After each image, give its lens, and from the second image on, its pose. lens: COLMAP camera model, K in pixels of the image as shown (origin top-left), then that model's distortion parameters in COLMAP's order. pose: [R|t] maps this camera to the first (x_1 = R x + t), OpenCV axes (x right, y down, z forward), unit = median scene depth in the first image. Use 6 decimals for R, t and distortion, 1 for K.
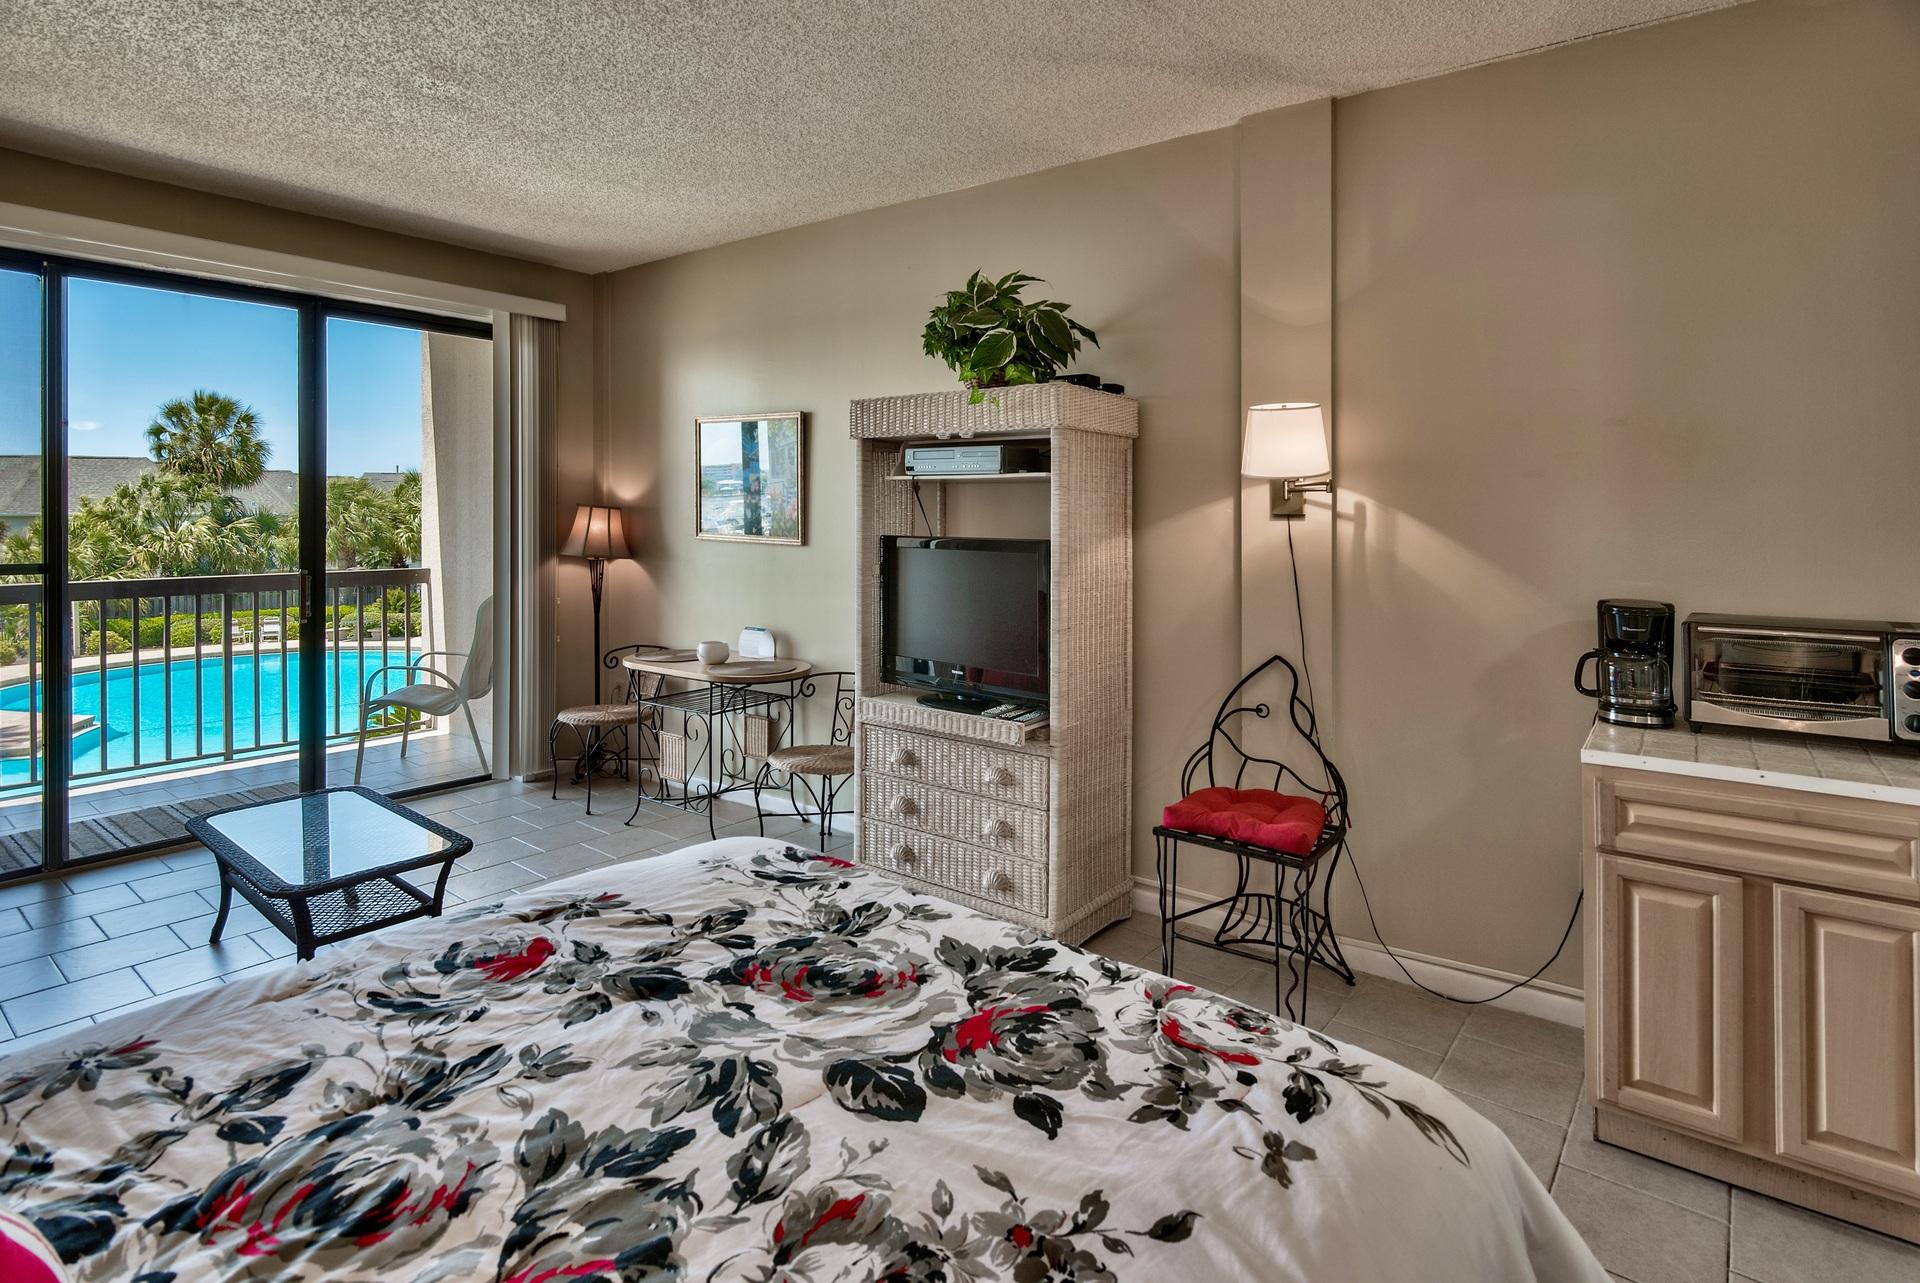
lens RADIAL K [[969.0, 0, 960.7], [0, 969.0, 512.5], [0, 0, 1]] dist [-0.001471, -0.000288]
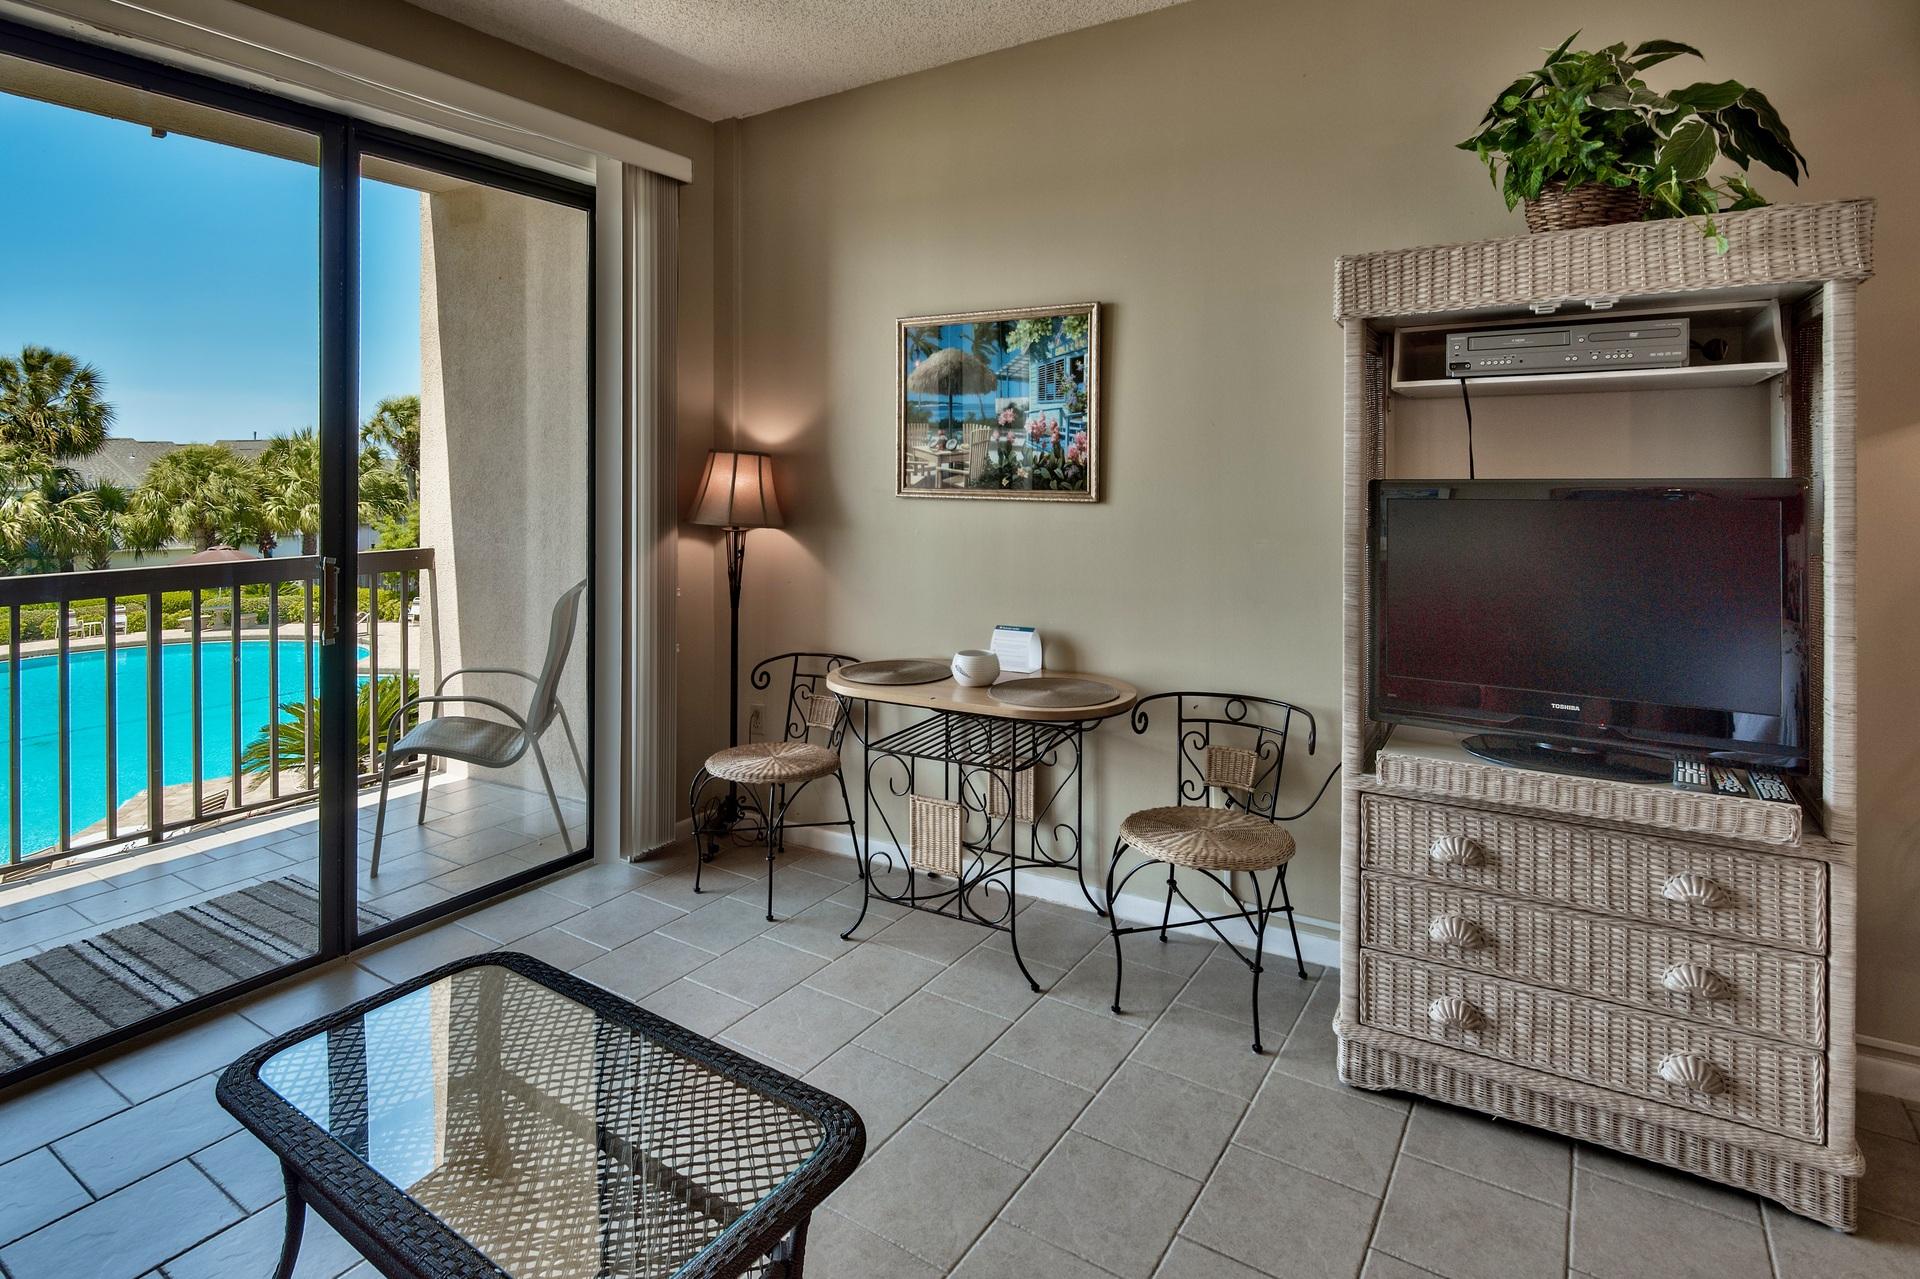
lens RADIAL K [[969.0, 0, 927.6], [0, 969.0, 465.2], [0, 0, 1]] dist [-0.001471, -0.000288]
pose [[0.995851, -0.016510, 0.089483, -0.305763], [0.017325, 0.999815, -0.008330, 0.010454], [-0.089329, 0.009845, 0.995954, 0.307608]]
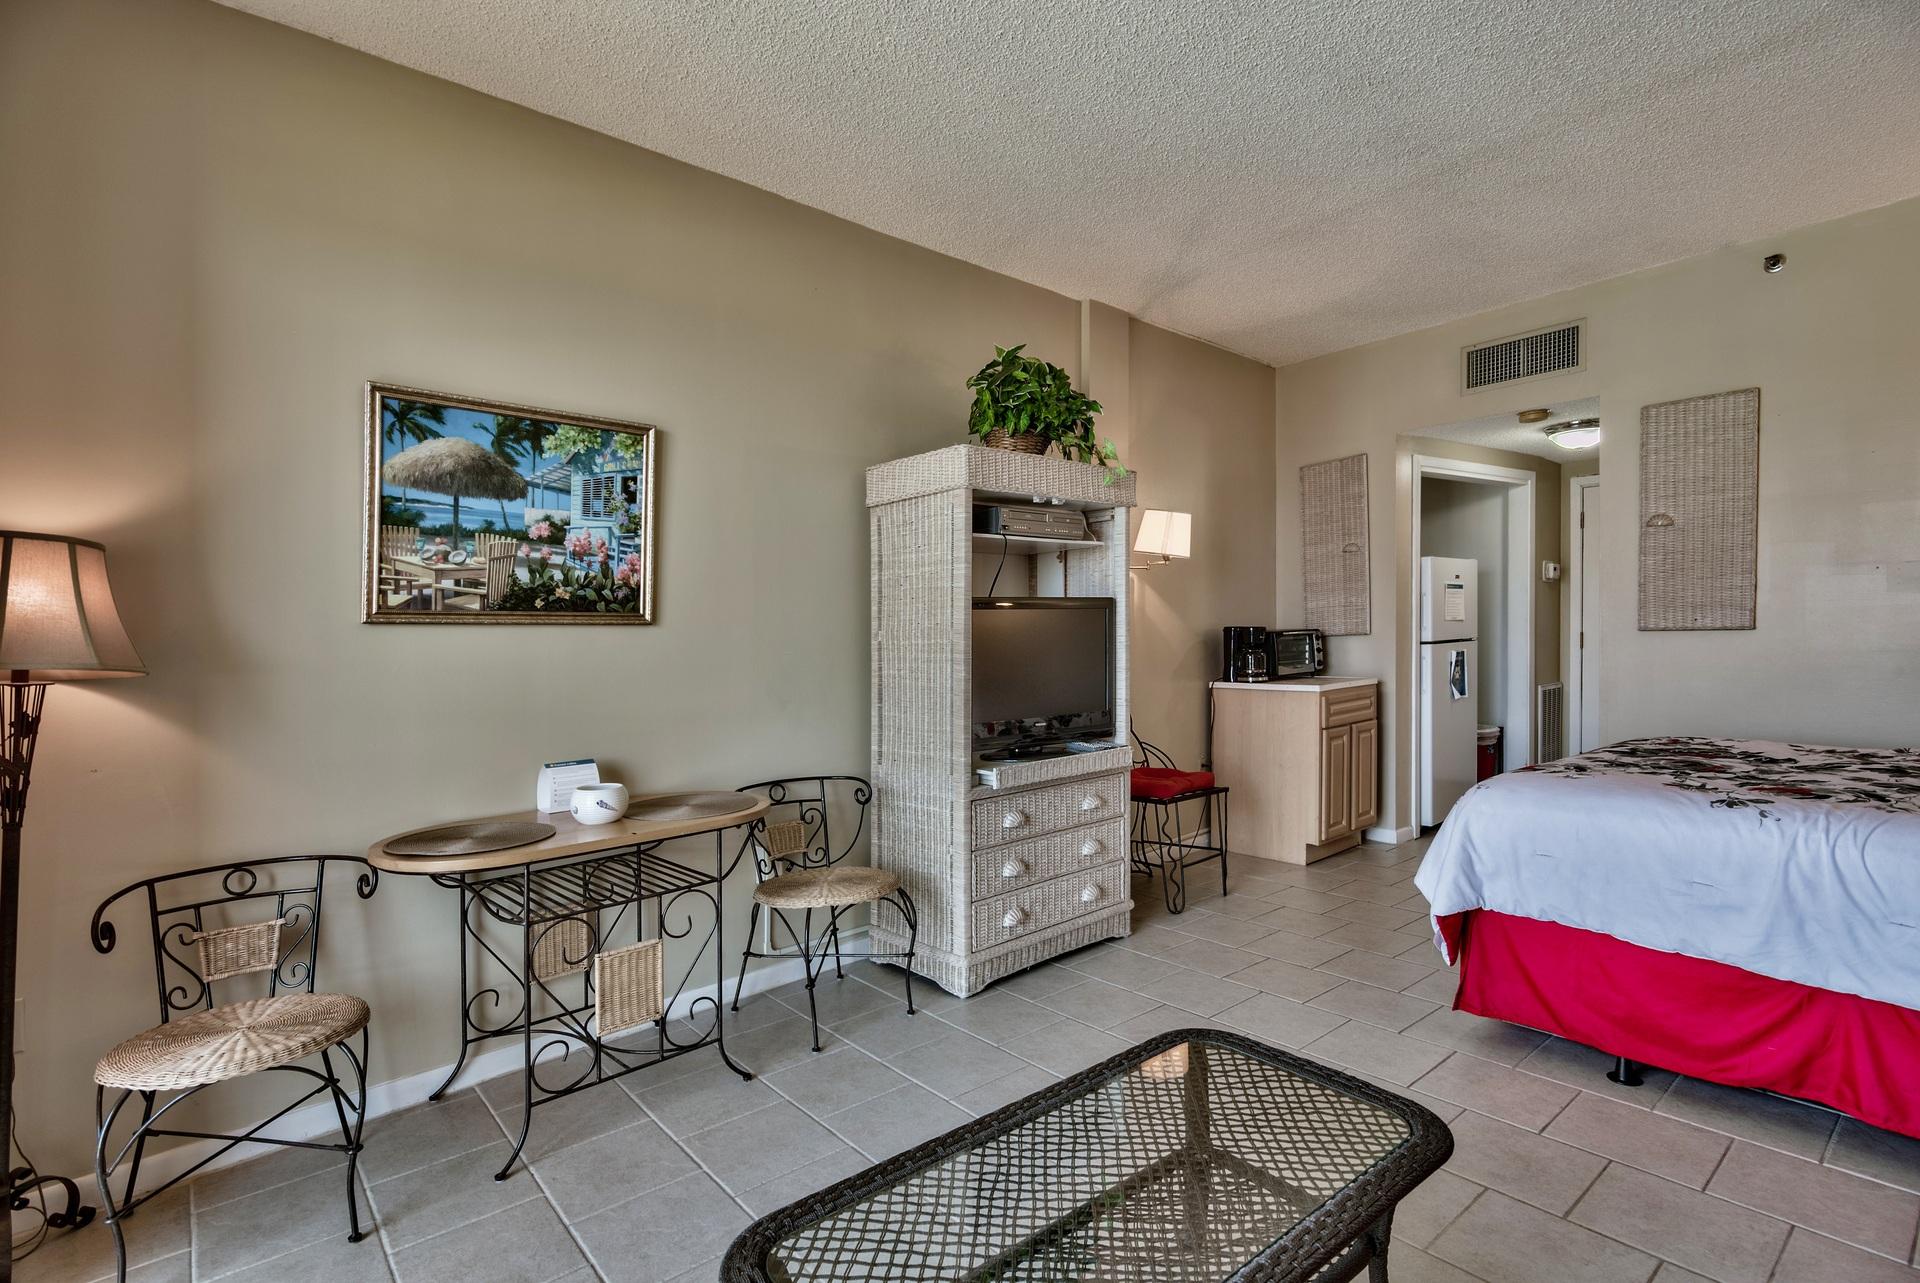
lens RADIAL K [[969.0, 0, 965.6], [0, 969.0, 615.1], [0, 0, 1]] dist [-0.001471, -0.000288]
pose [[0.177120, -0.022391, 0.983935, -0.709660], [-0.004304, 0.999714, 0.023525, 0.009469], [-0.984180, -0.008402, 0.176973, 0.594028]]
